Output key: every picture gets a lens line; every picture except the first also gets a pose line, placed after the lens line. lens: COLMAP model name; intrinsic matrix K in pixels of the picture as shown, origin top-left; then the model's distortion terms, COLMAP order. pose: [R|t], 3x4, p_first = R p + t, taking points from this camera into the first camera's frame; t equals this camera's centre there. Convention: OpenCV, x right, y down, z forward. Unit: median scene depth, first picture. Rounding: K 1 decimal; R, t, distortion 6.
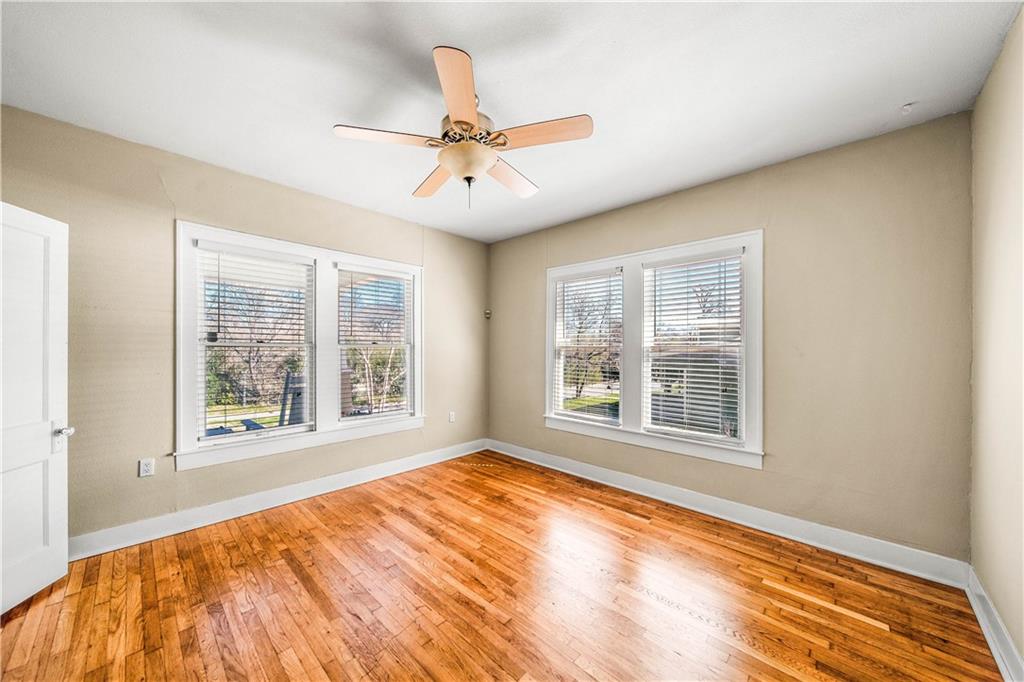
lens RADIAL K [[358.7, 0, 506.1], [0, 358.7, 344.9], [0, 0, 1]] dist [-0.000673, -0.001475]
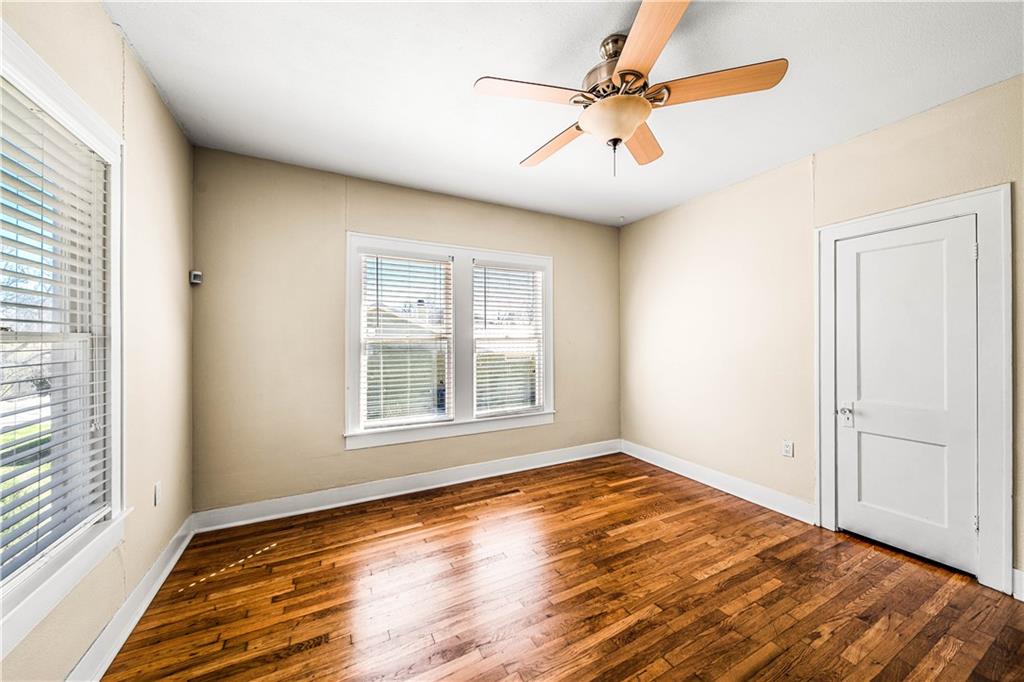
lens RADIAL K [[358.7, 0, 509.3], [0, 358.7, 335.7], [0, 0, 1]] dist [-0.000673, -0.001475]
pose [[0.319299, 0.007102, 0.947628, -0.567523], [-0.000421, 0.999973, -0.007352, 0.004913], [-0.947654, 0.001949, 0.319293, 0.554766]]
